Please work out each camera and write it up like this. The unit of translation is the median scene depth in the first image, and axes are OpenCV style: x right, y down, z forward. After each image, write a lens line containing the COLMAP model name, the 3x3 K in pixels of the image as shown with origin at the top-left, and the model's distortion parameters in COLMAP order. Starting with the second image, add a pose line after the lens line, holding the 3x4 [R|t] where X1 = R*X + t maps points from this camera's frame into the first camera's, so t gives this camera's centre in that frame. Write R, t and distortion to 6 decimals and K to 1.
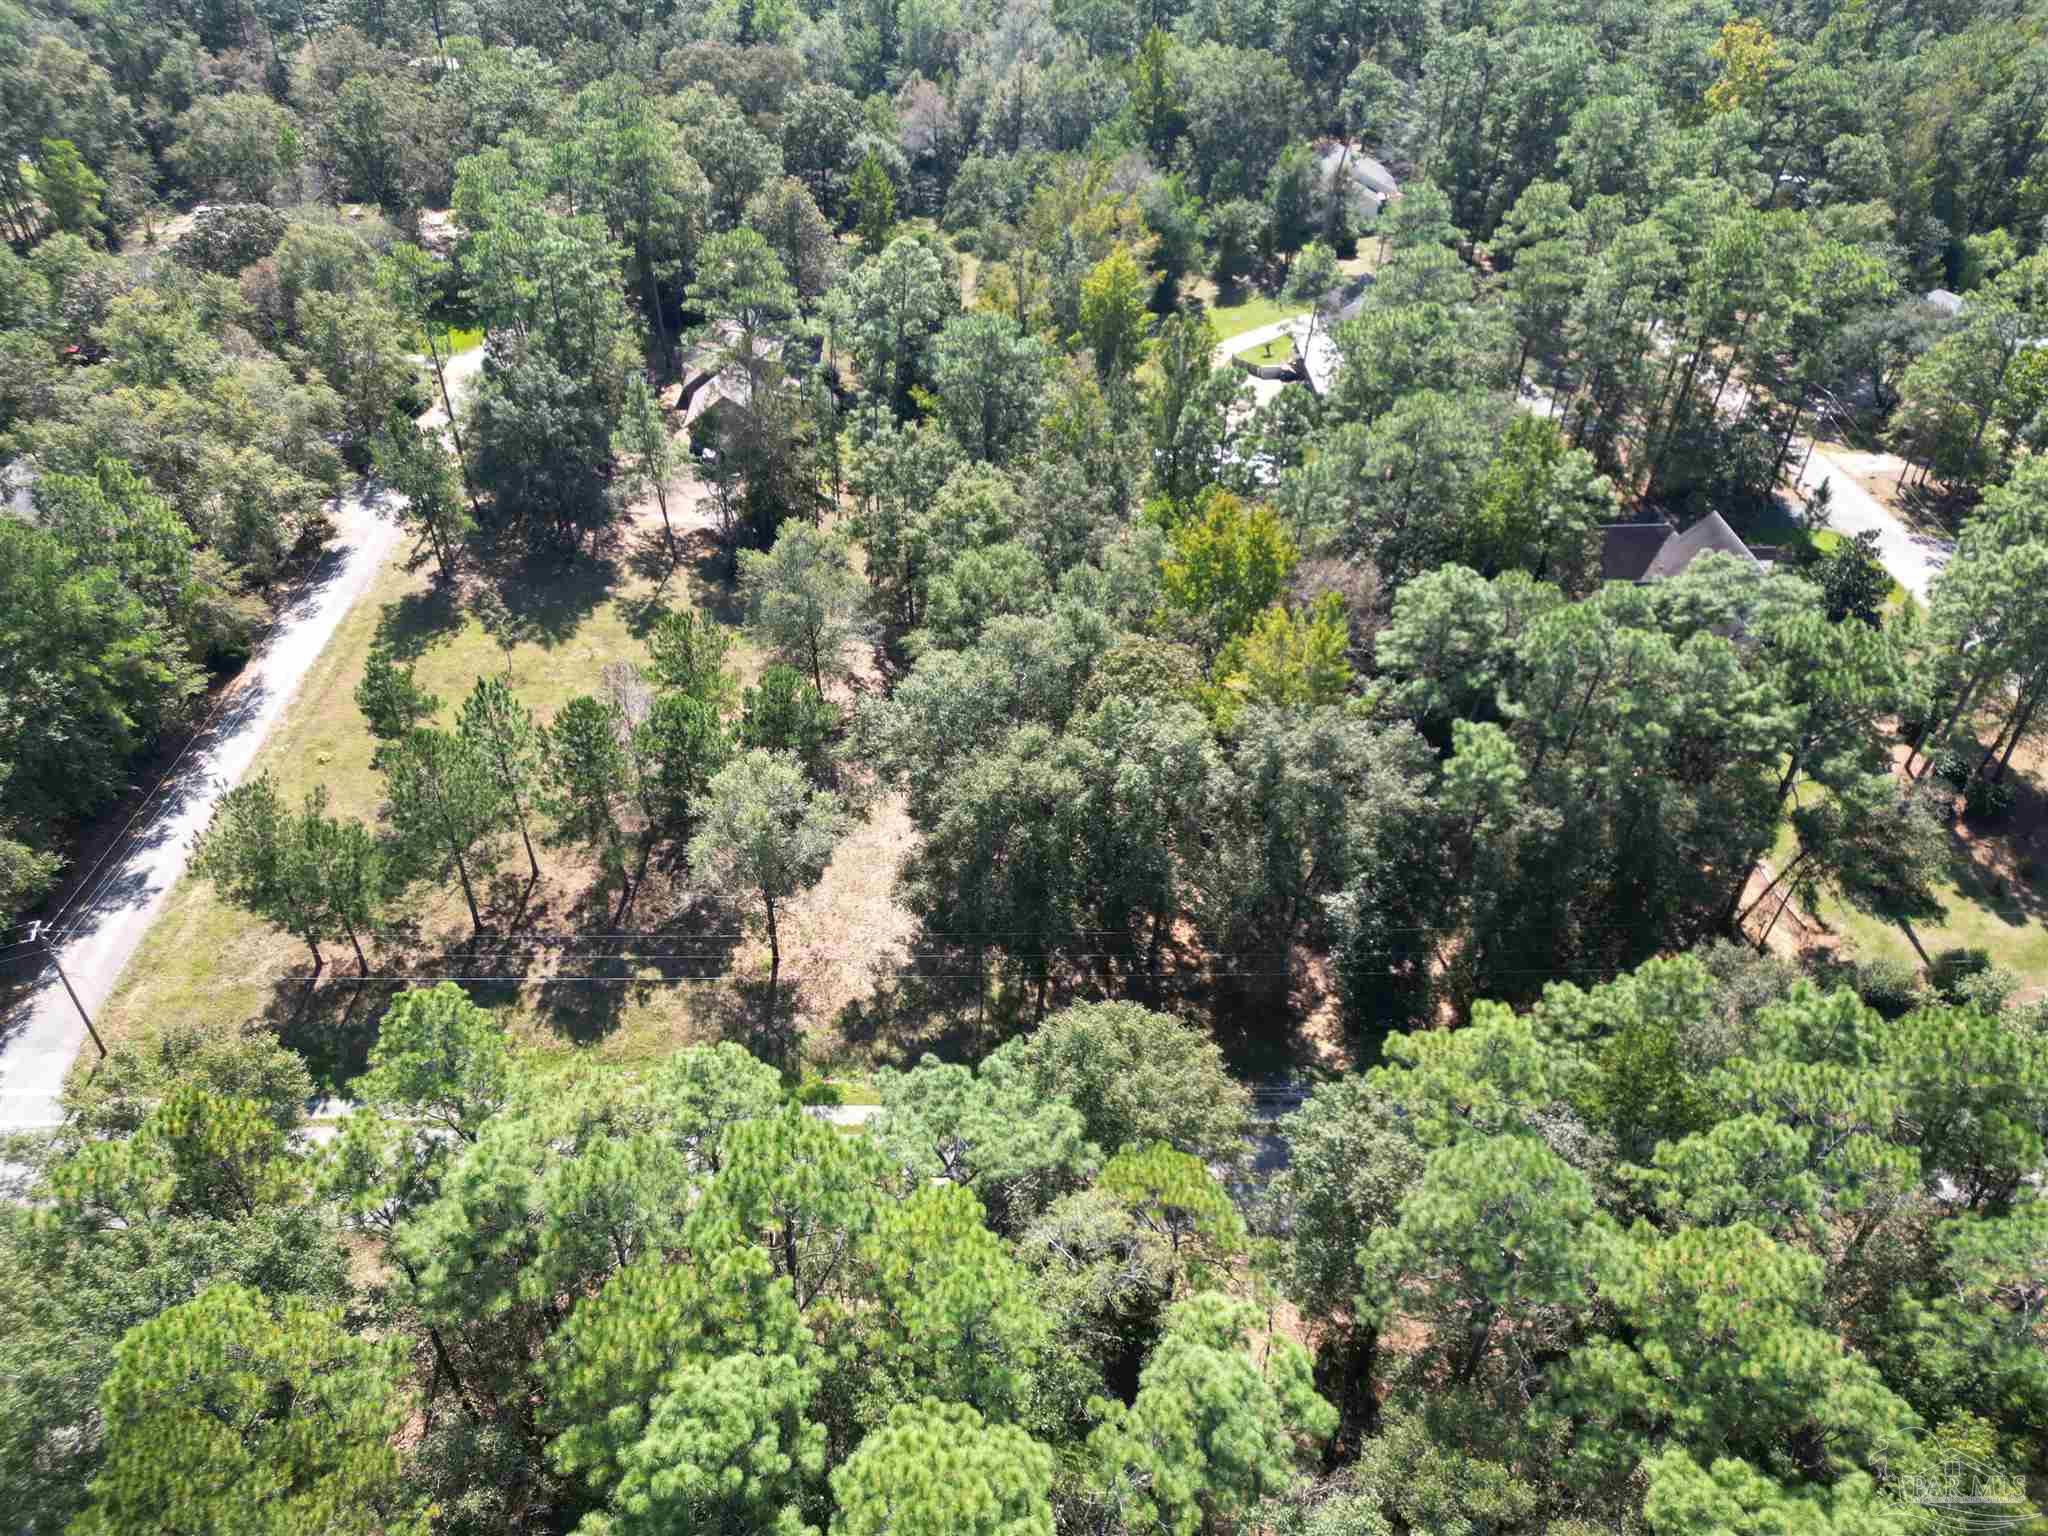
lens RADIAL K [[1449.2, 0, 1024.0], [0, 1449.2, 768.0], [0, 0, 1]] dist [0.112362, -0.167938]
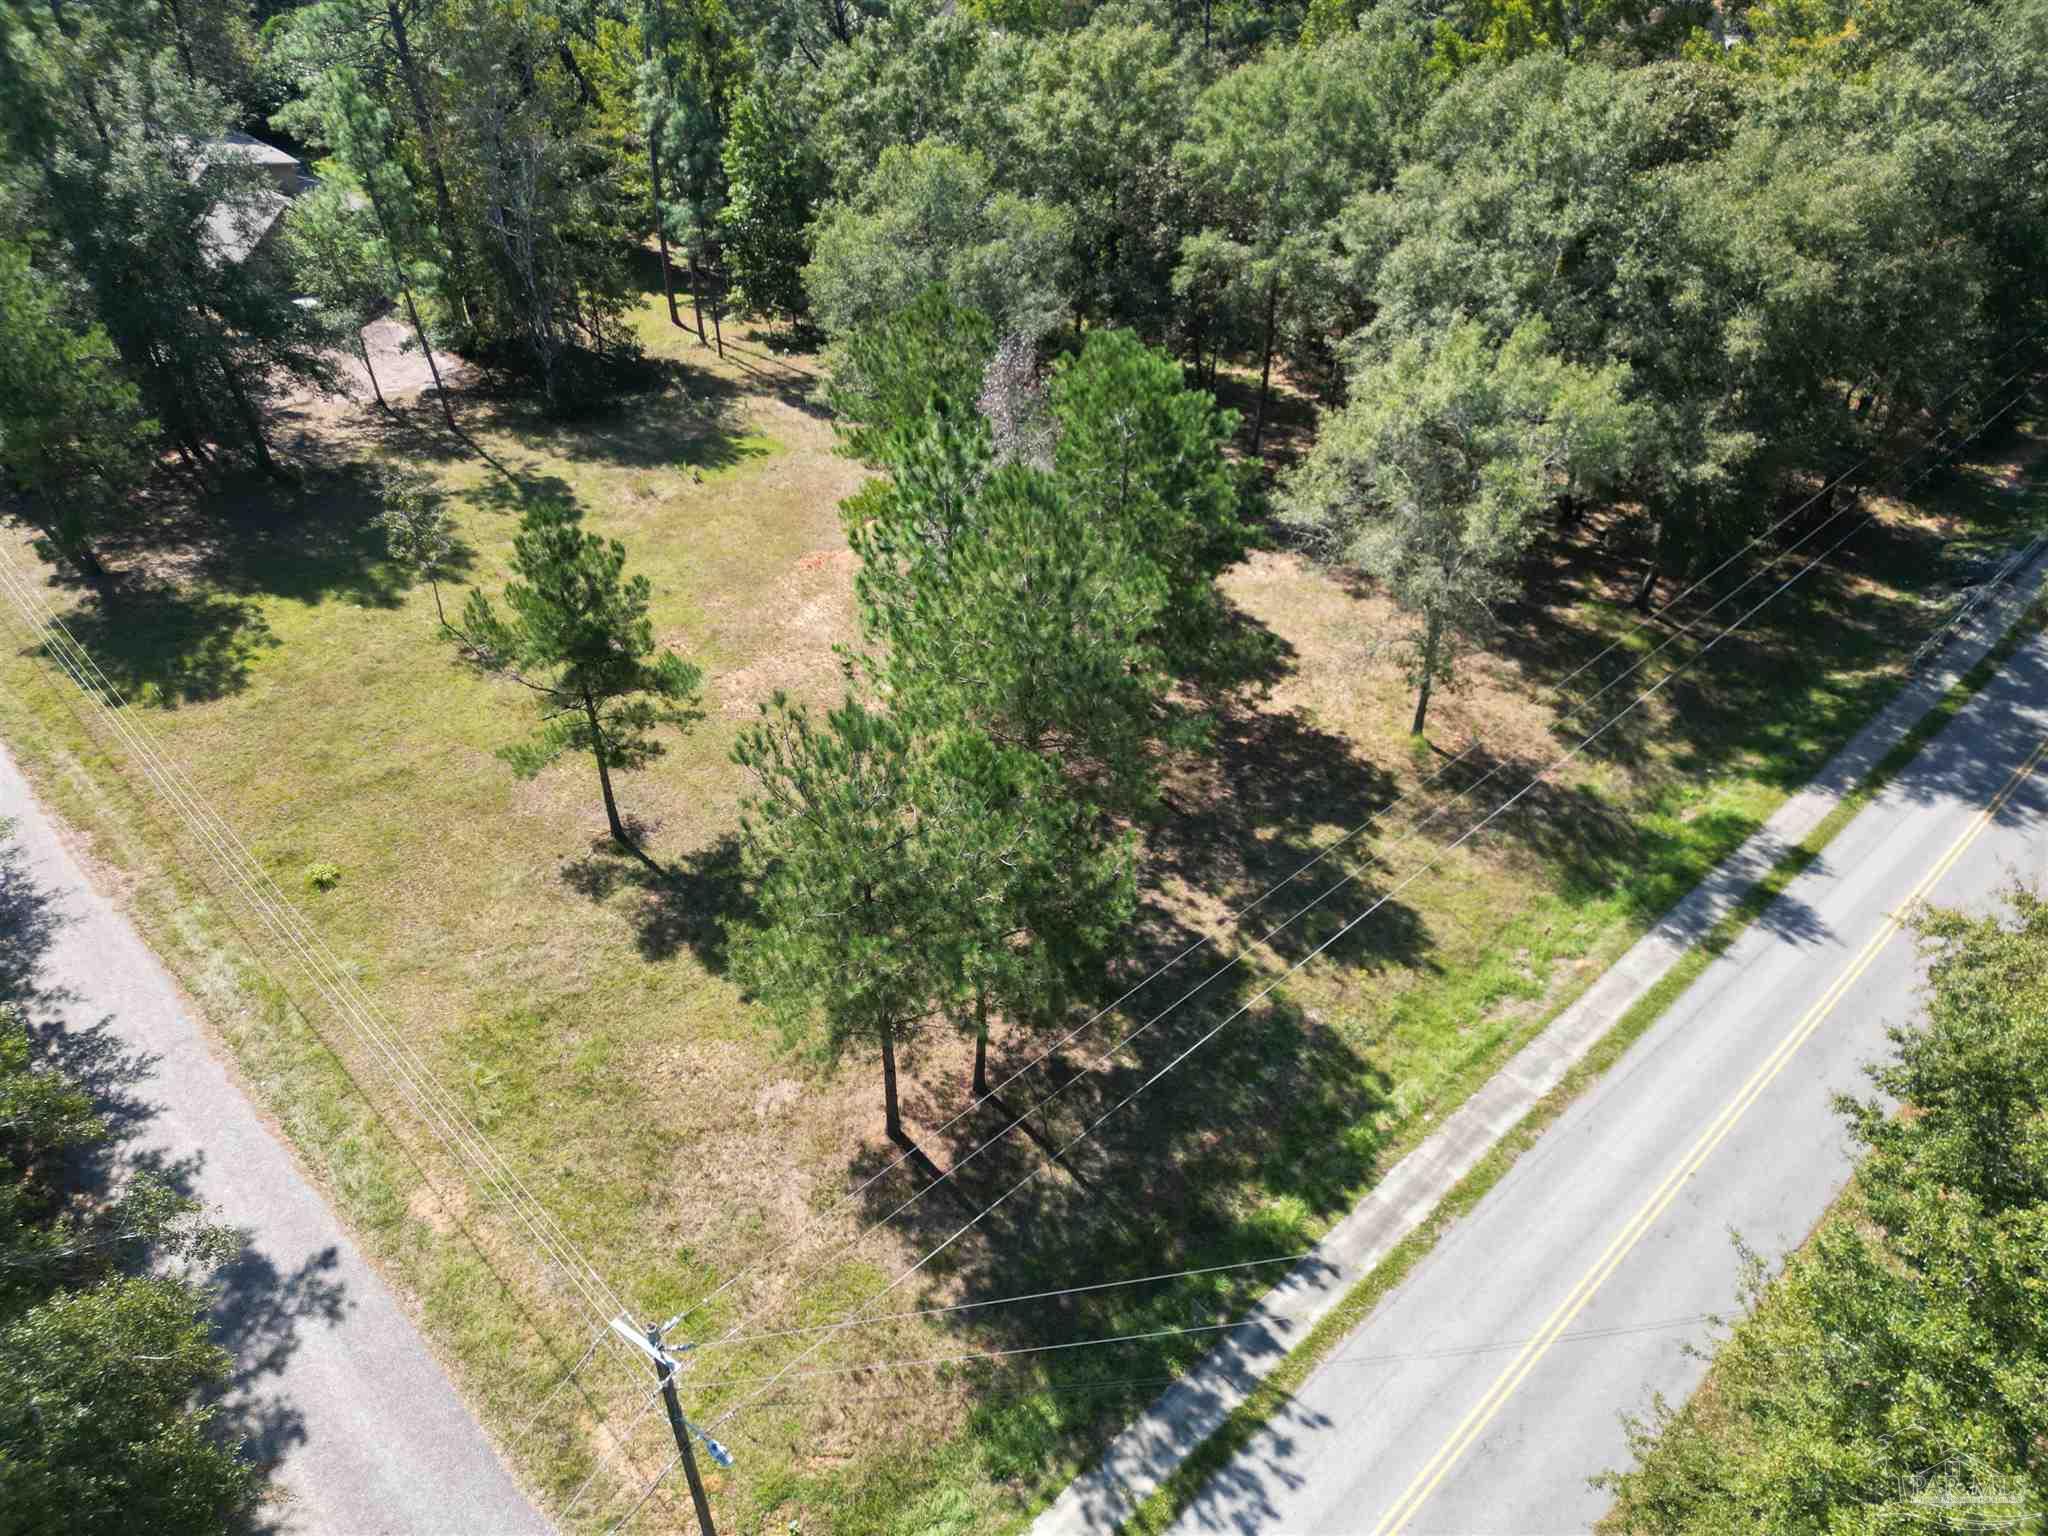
lens RADIAL K [[1449.2, 0, 1024.0], [0, 1449.2, 768.0], [0, 0, 1]] dist [0.112362, -0.167938]
pose [[0.737459, -0.427694, 0.522716, -0.620281], [0.428569, 0.894502, 0.127262, -0.001680], [-0.522000, 0.130170, 0.842954, 0.589935]]
